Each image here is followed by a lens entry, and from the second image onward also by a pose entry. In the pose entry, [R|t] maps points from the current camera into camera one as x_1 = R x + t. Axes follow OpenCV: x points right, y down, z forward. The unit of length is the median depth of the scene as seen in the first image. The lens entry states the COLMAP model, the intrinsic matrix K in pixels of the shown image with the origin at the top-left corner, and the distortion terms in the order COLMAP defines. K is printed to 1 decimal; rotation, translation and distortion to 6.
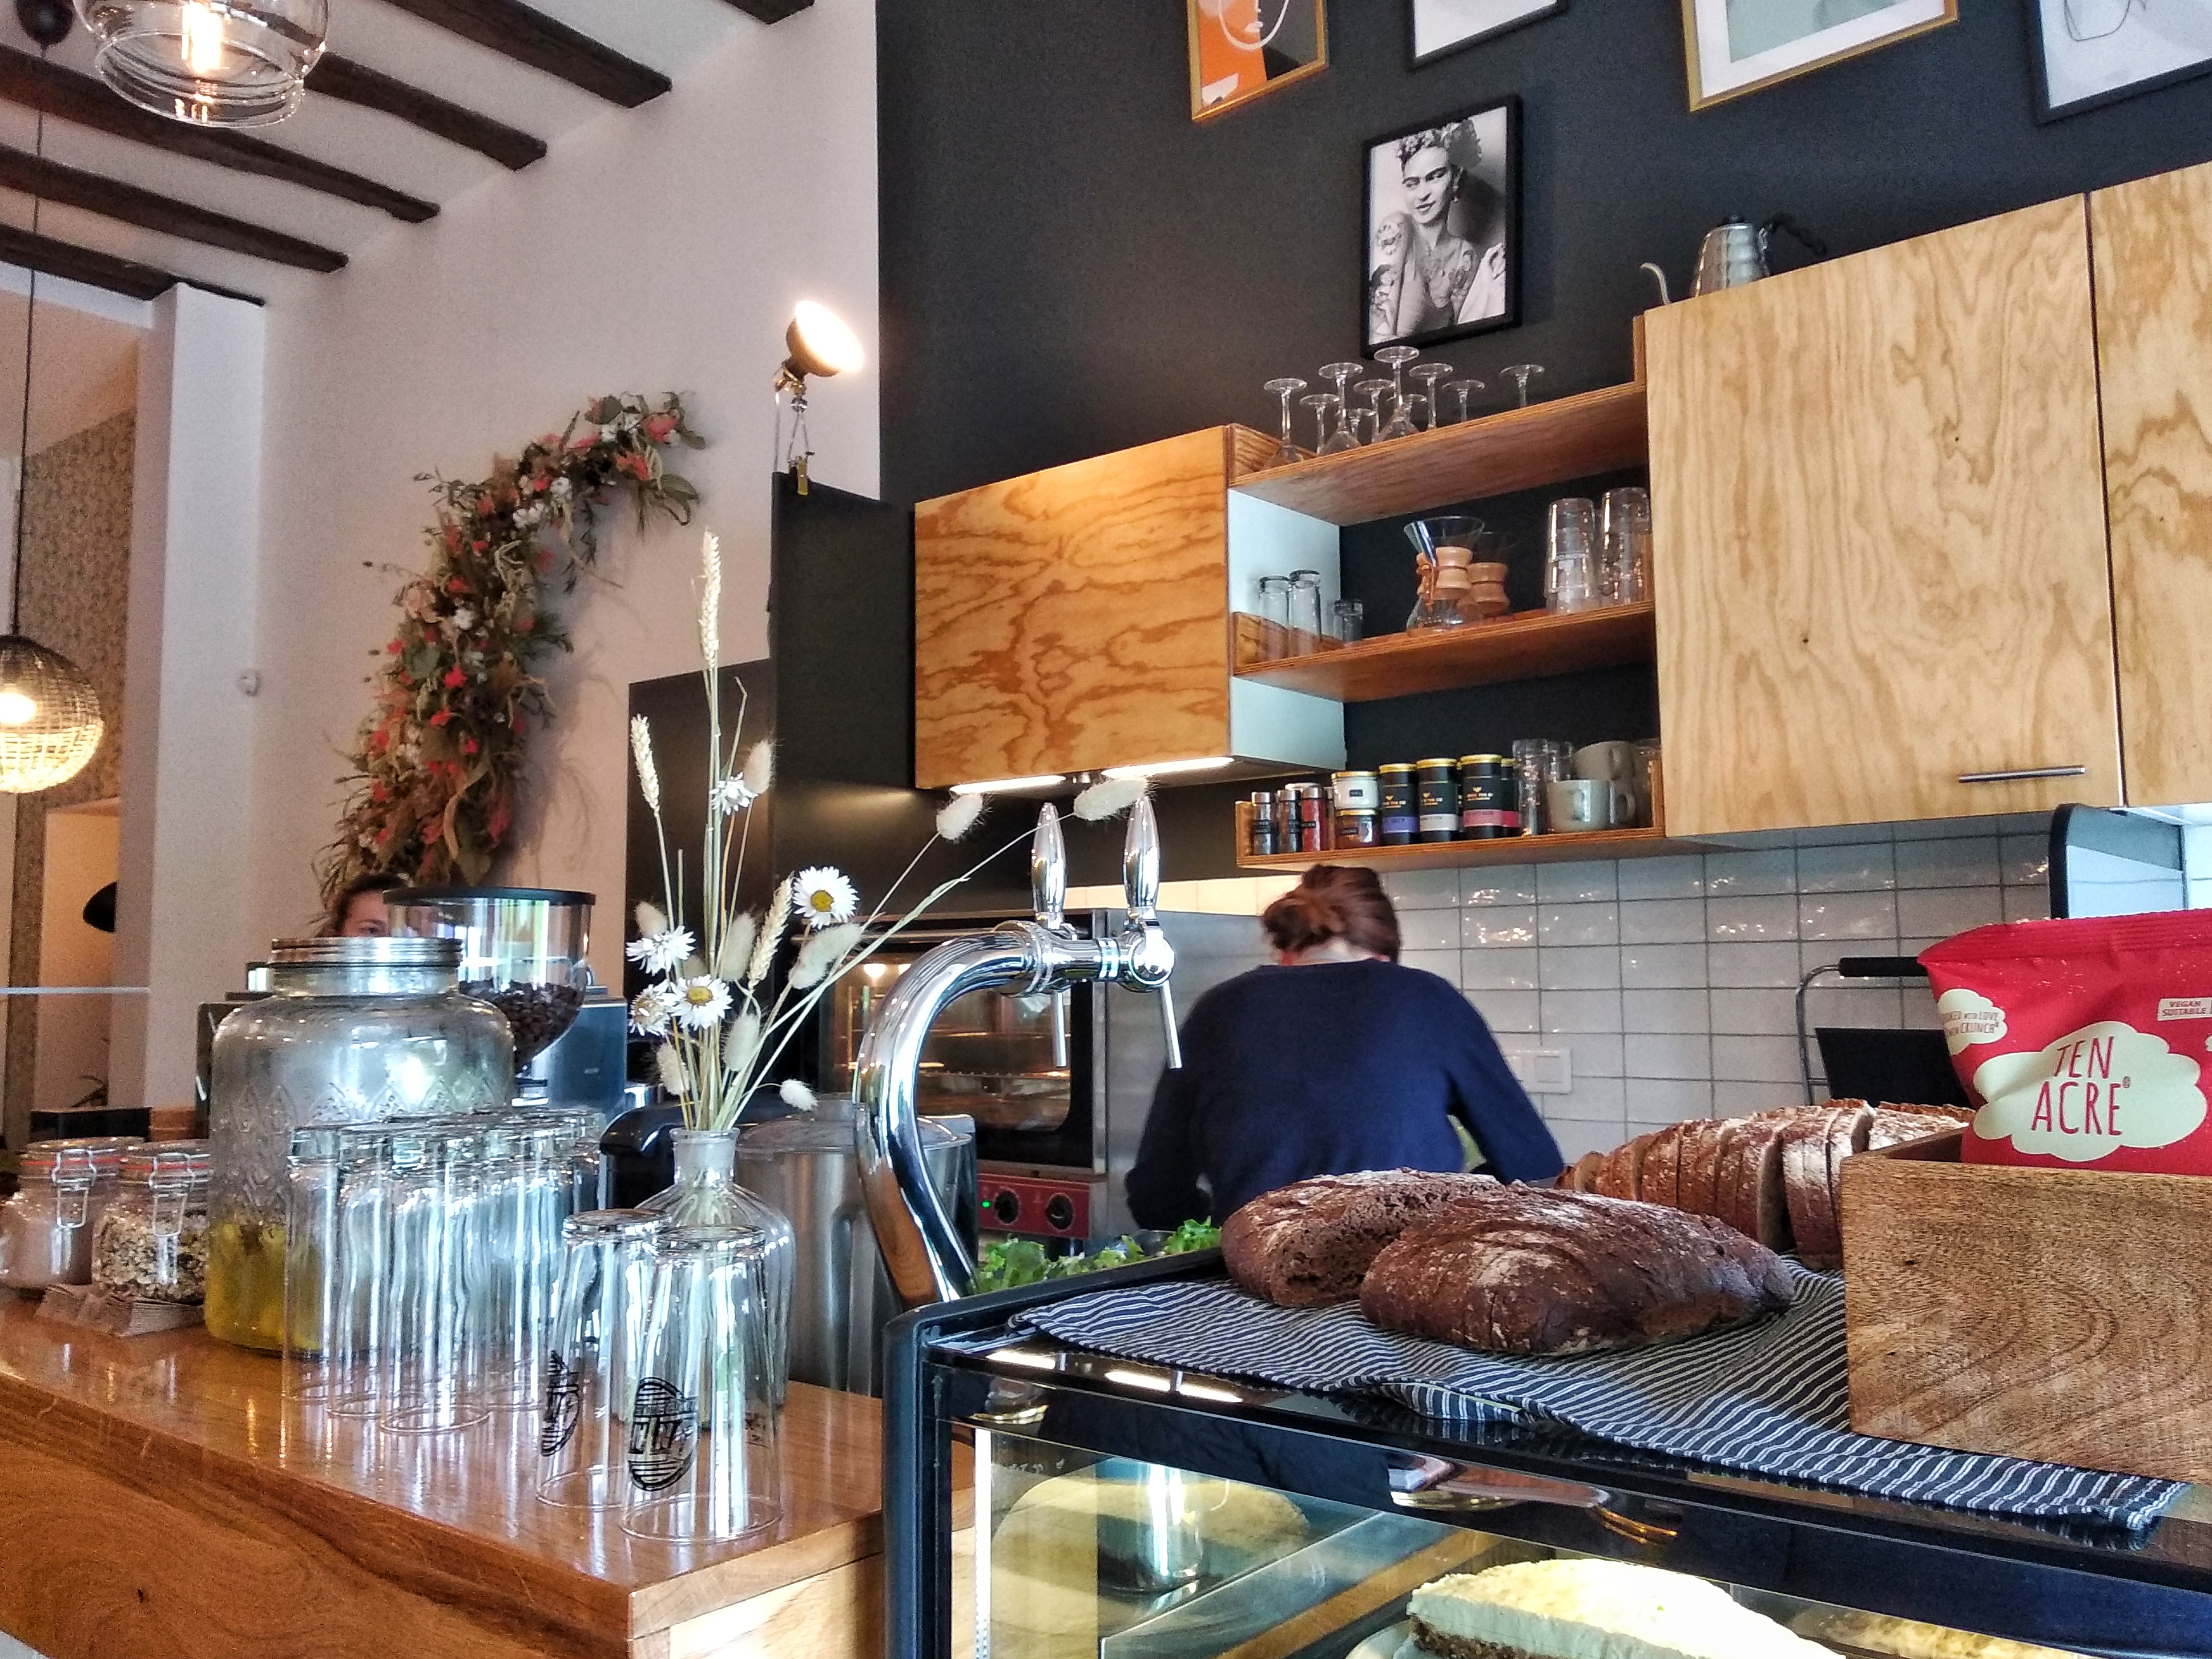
lens RADIAL K [[1783.9, 0, 1106.0], [0, 1783.9, 829.5], [0, 0, 1]] dist [0.093567, -0.152886]
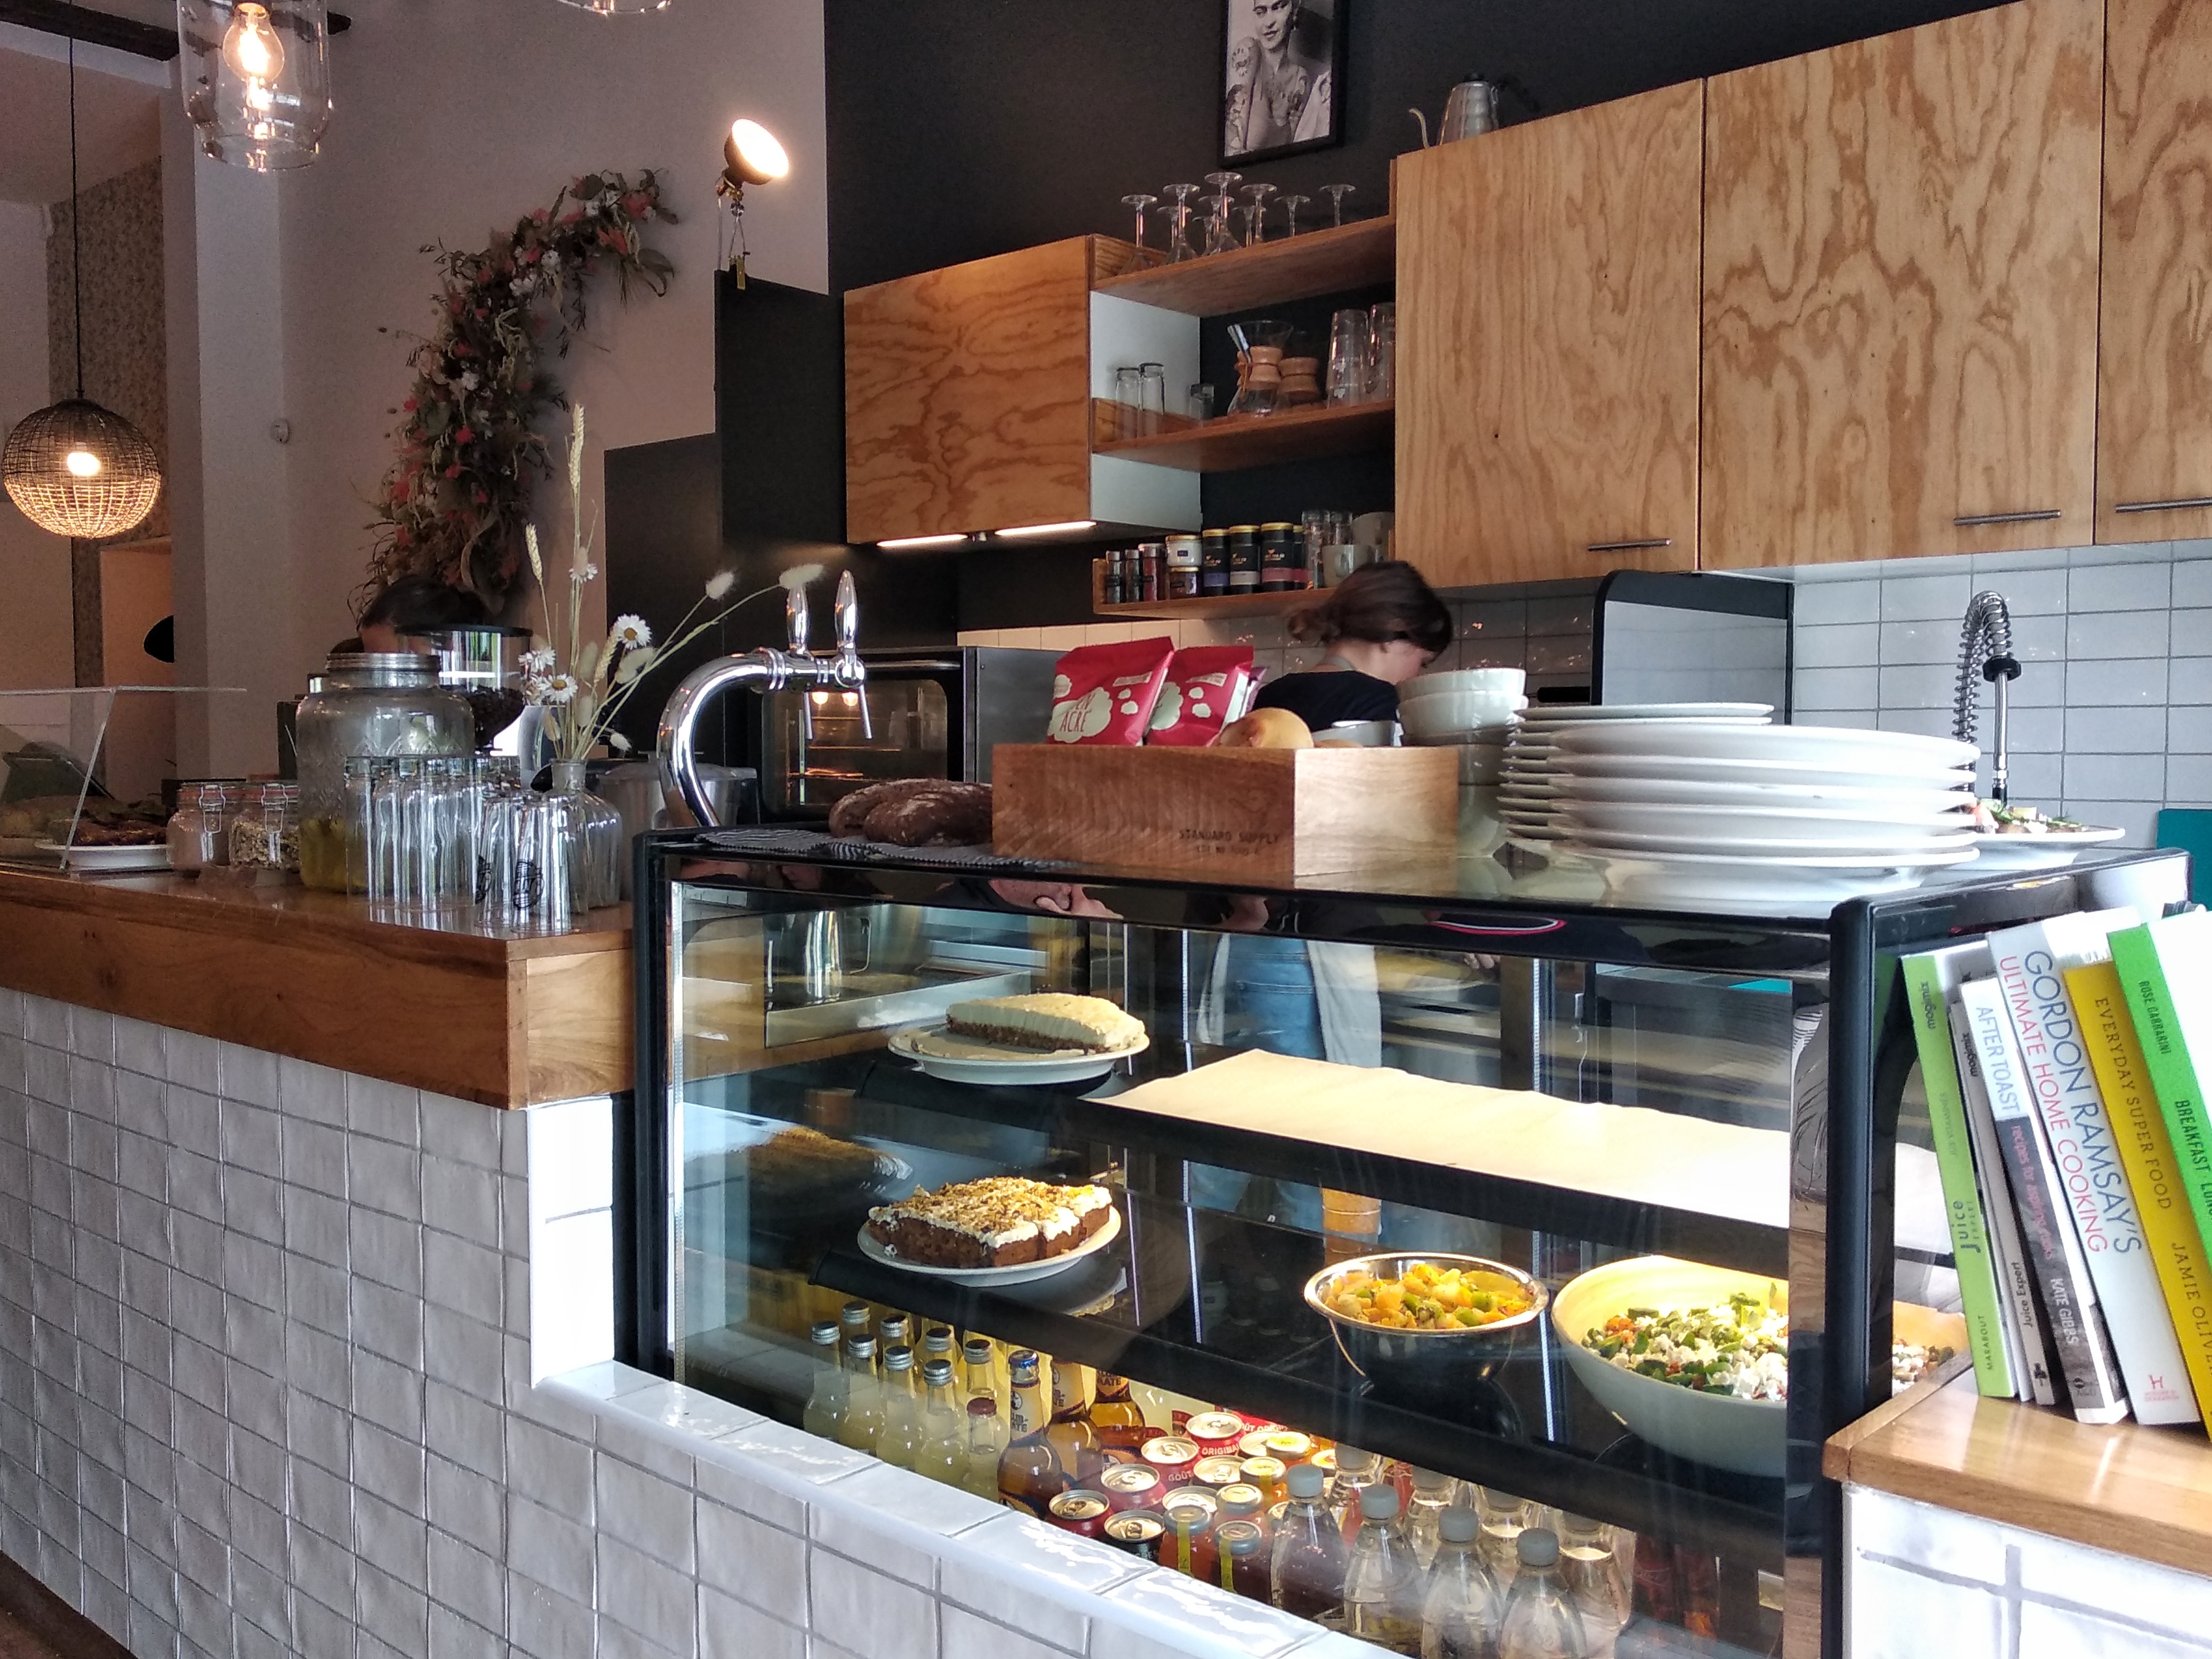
lens RADIAL K [[1931.9, 0, 1106.0], [0, 1931.9, 829.5], [0, 0, 1]] dist [0.067640, -0.094519]
pose [[0.998979, 0.010885, -0.043847, 0.142506], [-0.004894, 0.990903, 0.134486, -0.010349], [0.044912, -0.134134, 0.989945, -0.325460]]
